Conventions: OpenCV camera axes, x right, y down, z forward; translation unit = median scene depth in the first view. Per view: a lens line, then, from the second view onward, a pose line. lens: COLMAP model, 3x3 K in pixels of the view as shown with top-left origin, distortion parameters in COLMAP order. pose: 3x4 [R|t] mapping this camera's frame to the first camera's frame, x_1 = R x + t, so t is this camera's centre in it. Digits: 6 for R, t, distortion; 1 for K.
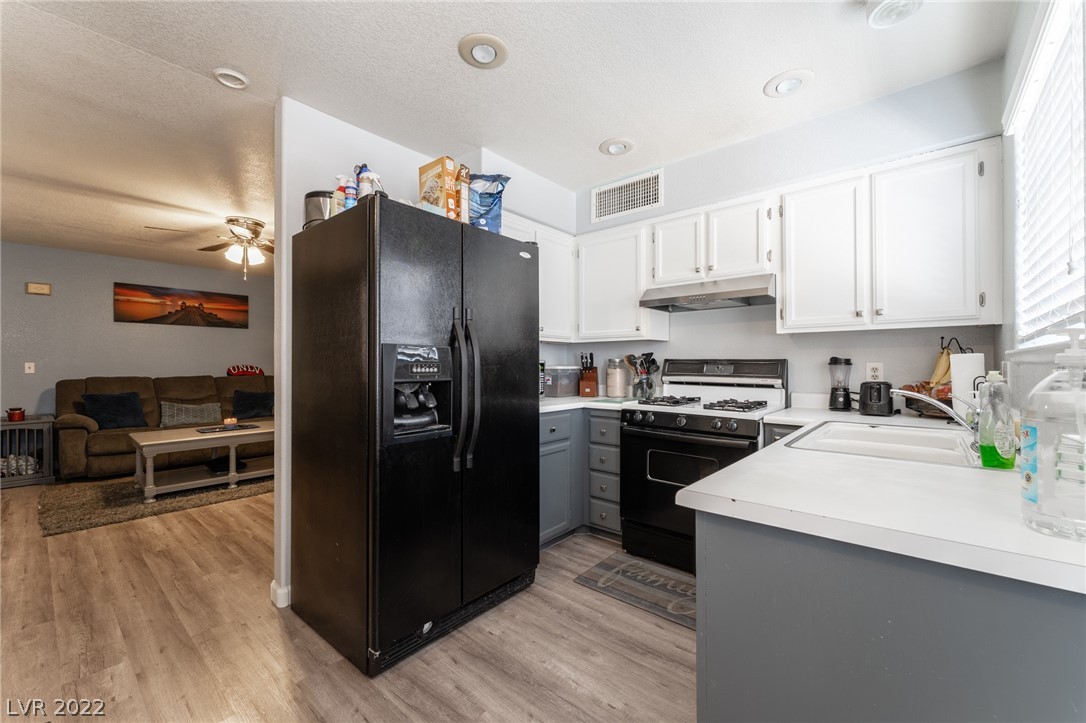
lens RADIAL K [[449.6, 0, 549.3], [0, 449.6, 360.0], [0, 0, 1]] dist [0.001322, -0.000397]
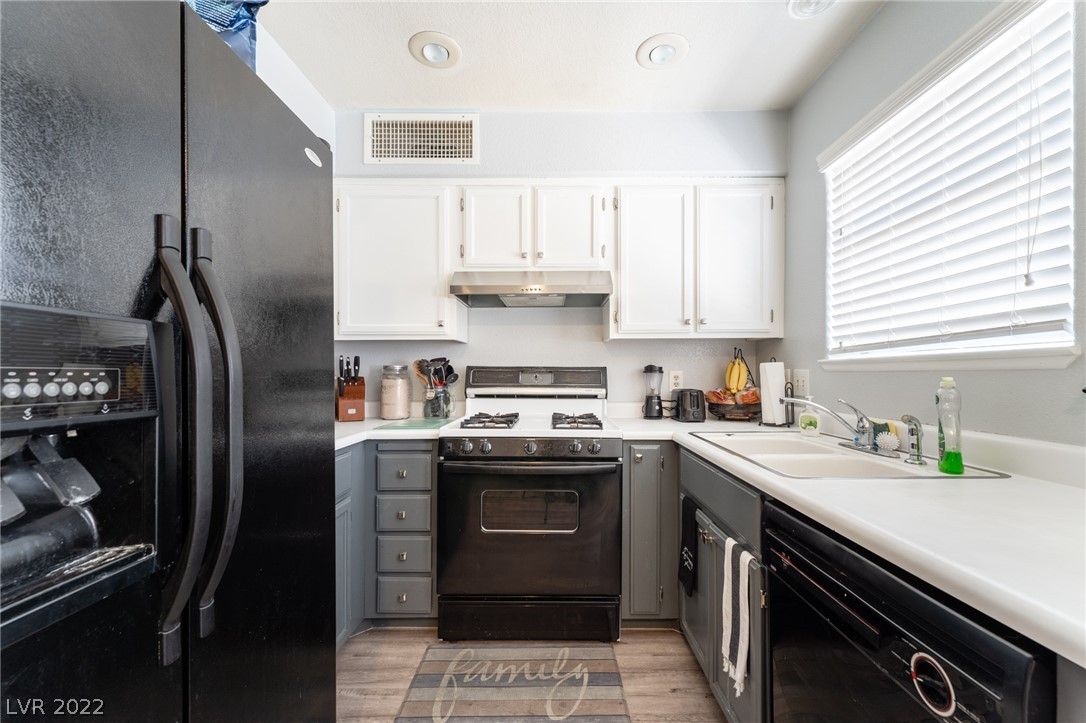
lens RADIAL K [[432.8, 0, 540.7], [0, 432.8, 372.8], [0, 0, 1]] dist [-0.000072, 0.000013]
pose [[0.755056, -0.000652, 0.655660, -0.158942], [-0.003575, 0.999981, 0.005111, 0.006165], [-0.655651, -0.006203, 0.755039, 0.404856]]
